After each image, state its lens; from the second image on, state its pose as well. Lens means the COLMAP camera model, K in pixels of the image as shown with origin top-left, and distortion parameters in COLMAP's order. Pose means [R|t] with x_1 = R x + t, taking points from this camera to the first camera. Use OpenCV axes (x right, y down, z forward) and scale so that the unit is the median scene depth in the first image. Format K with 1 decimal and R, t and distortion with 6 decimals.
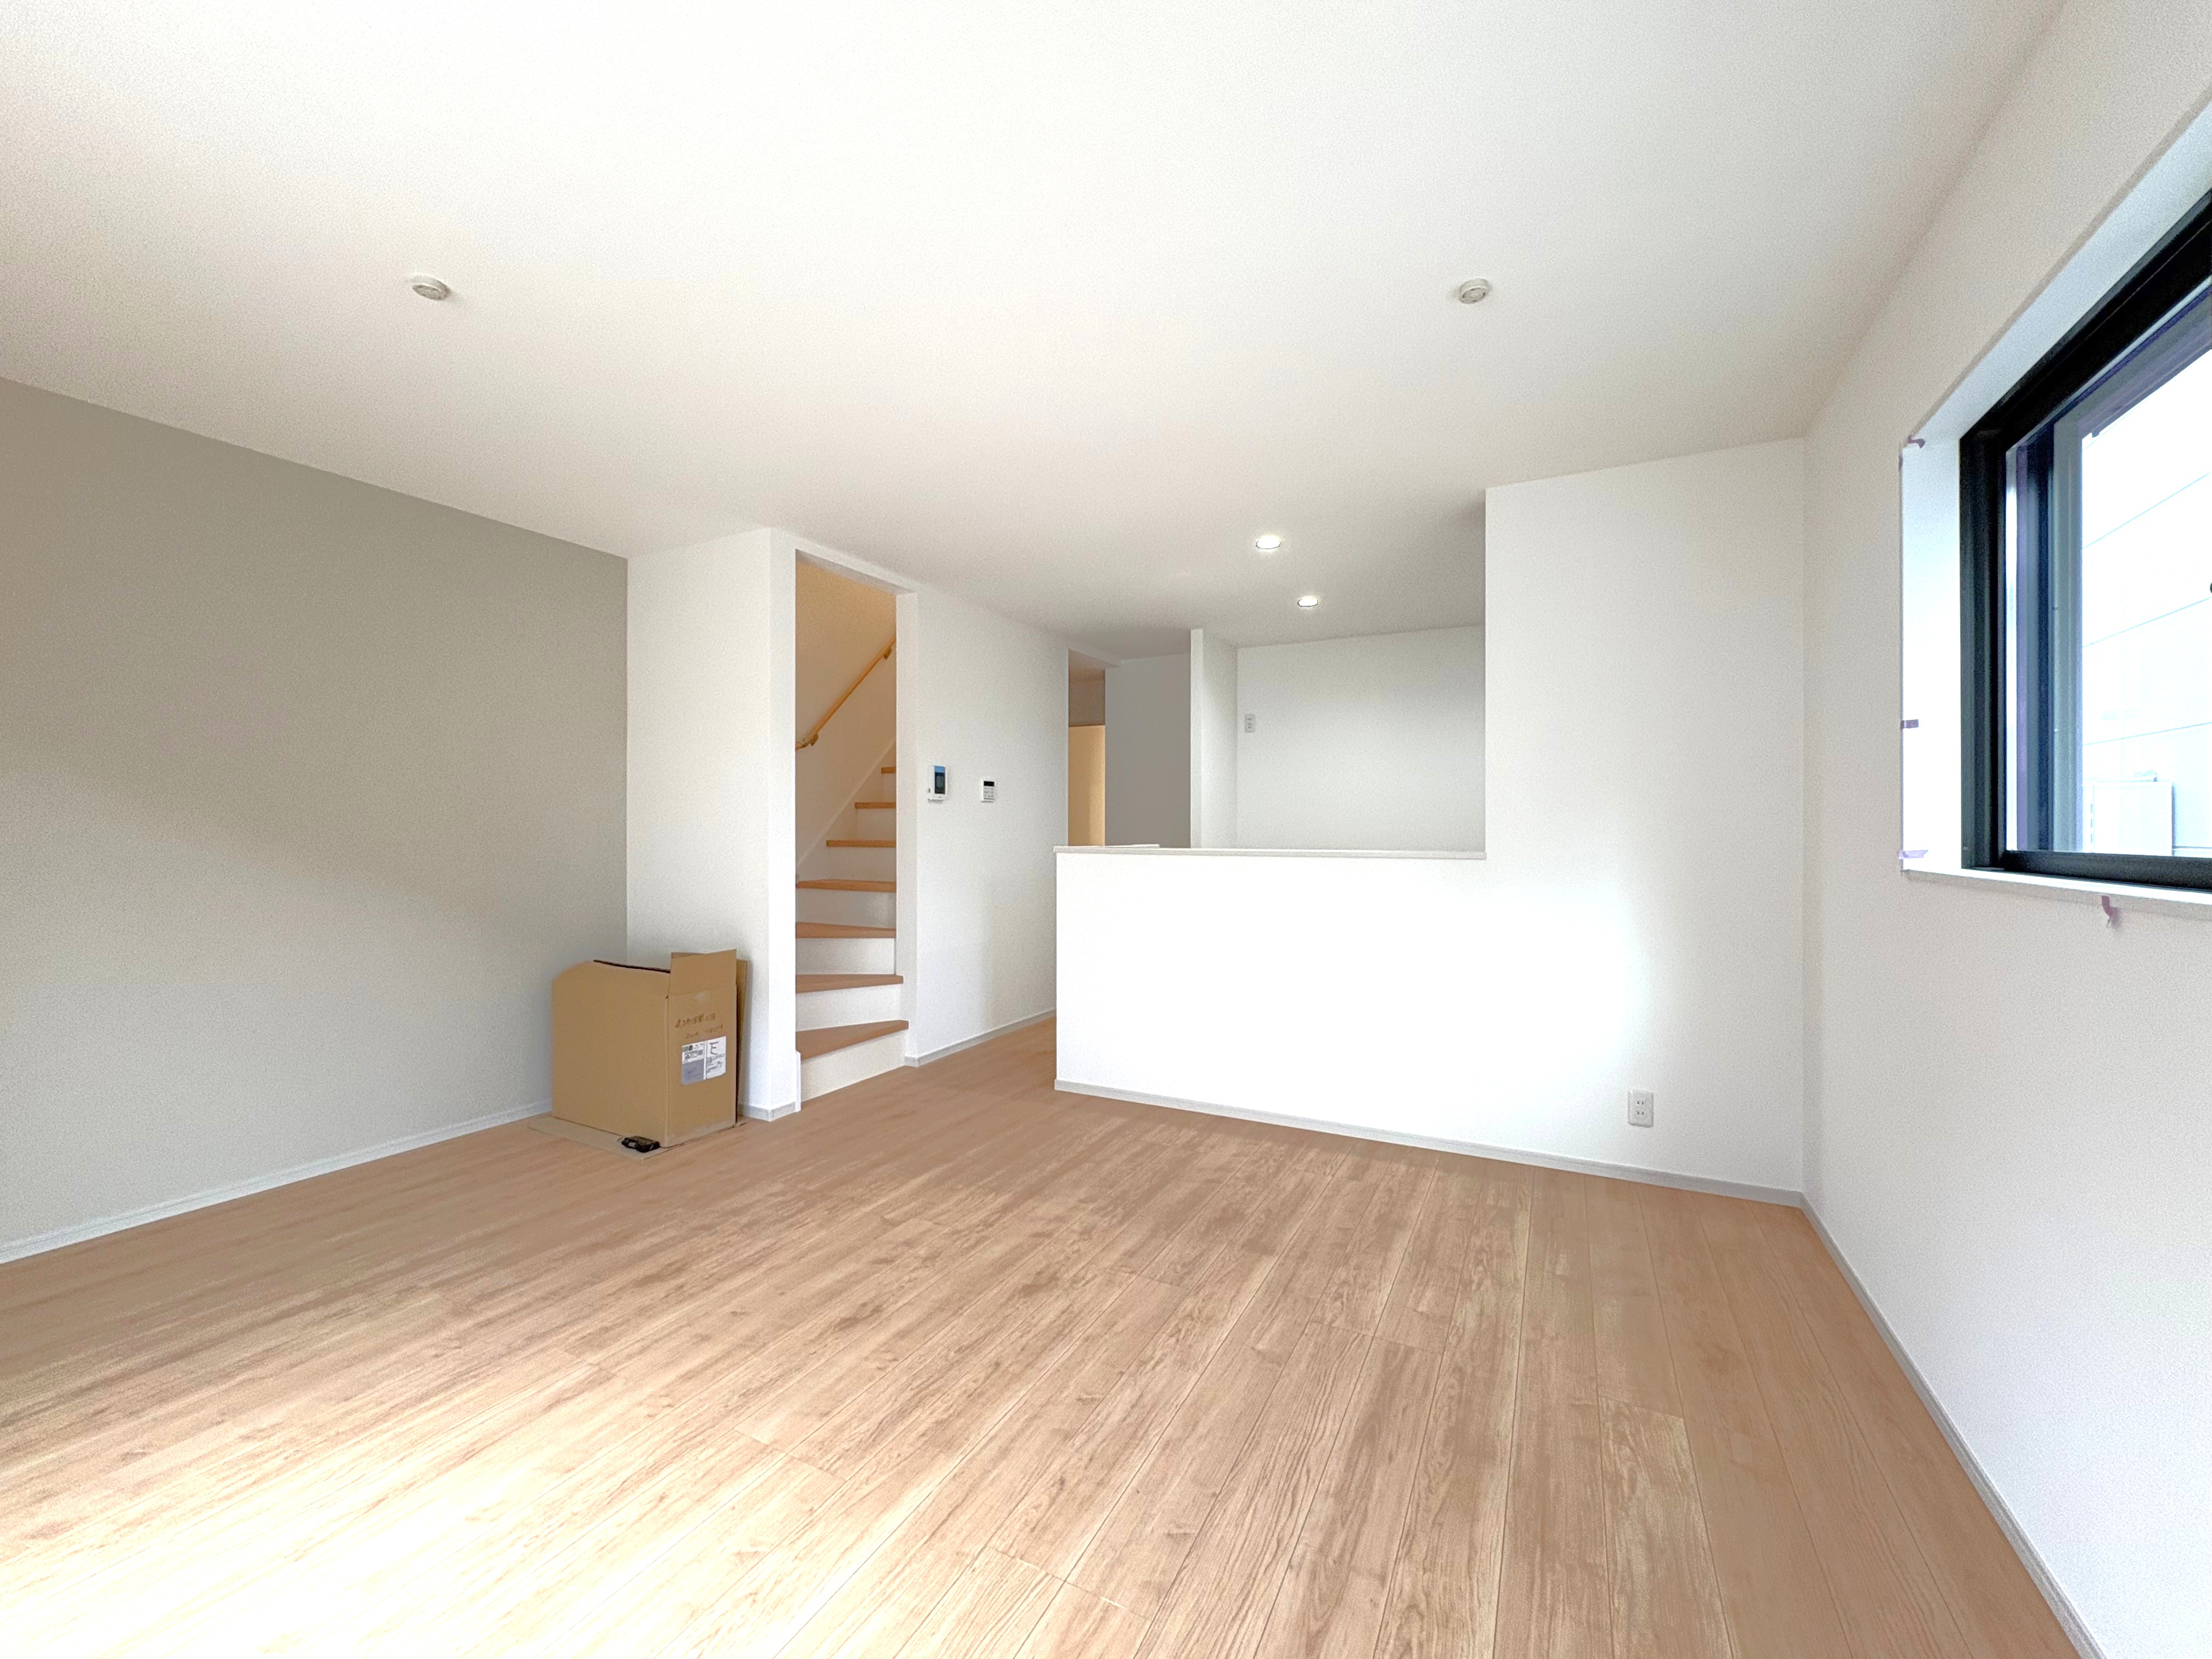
lens RADIAL K [[880.8, 0, 1106.0], [0, 880.8, 829.5], [0, 0, 1]] dist [-0.000487, -0.000151]
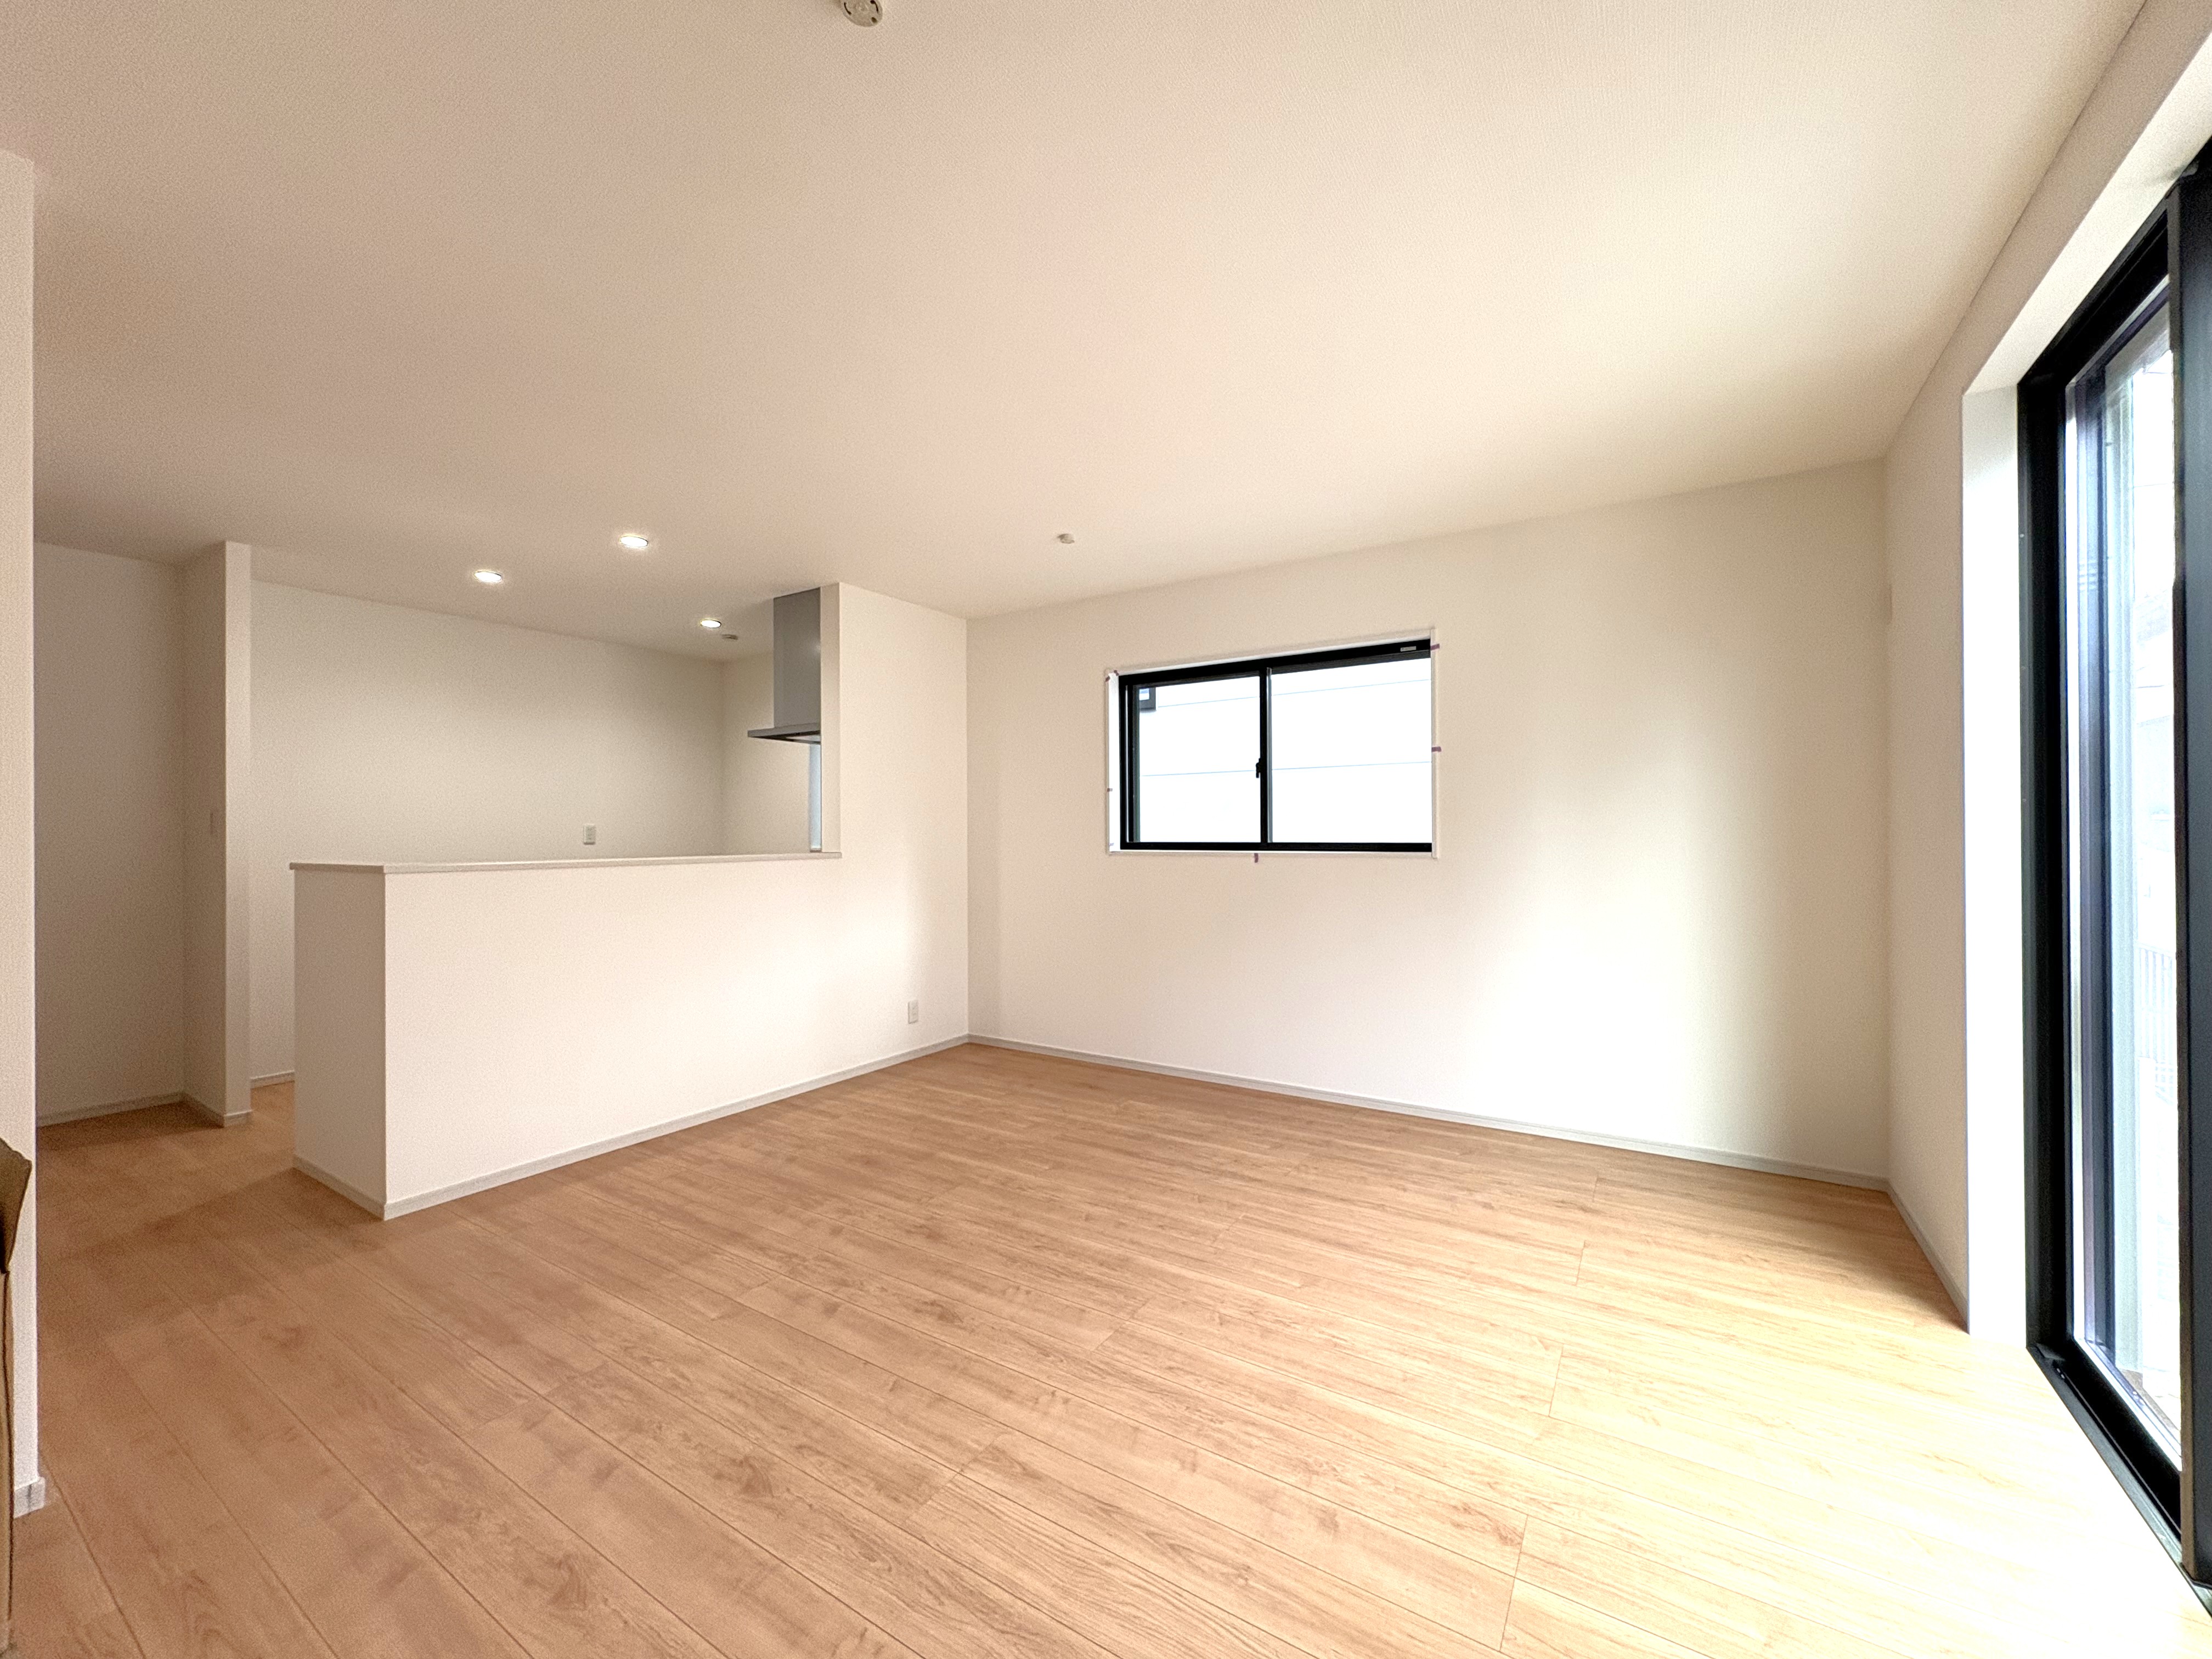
lens RADIAL K [[880.8, 0, 1106.0], [0, 880.8, 829.5], [0, 0, 1]] dist [-0.000487, -0.000151]
pose [[0.084647, 0.001515, 0.996410, -1.294283], [0.003732, 0.999991, -0.001838, -0.008159], [-0.996404, 0.003874, 0.084641, 0.718005]]
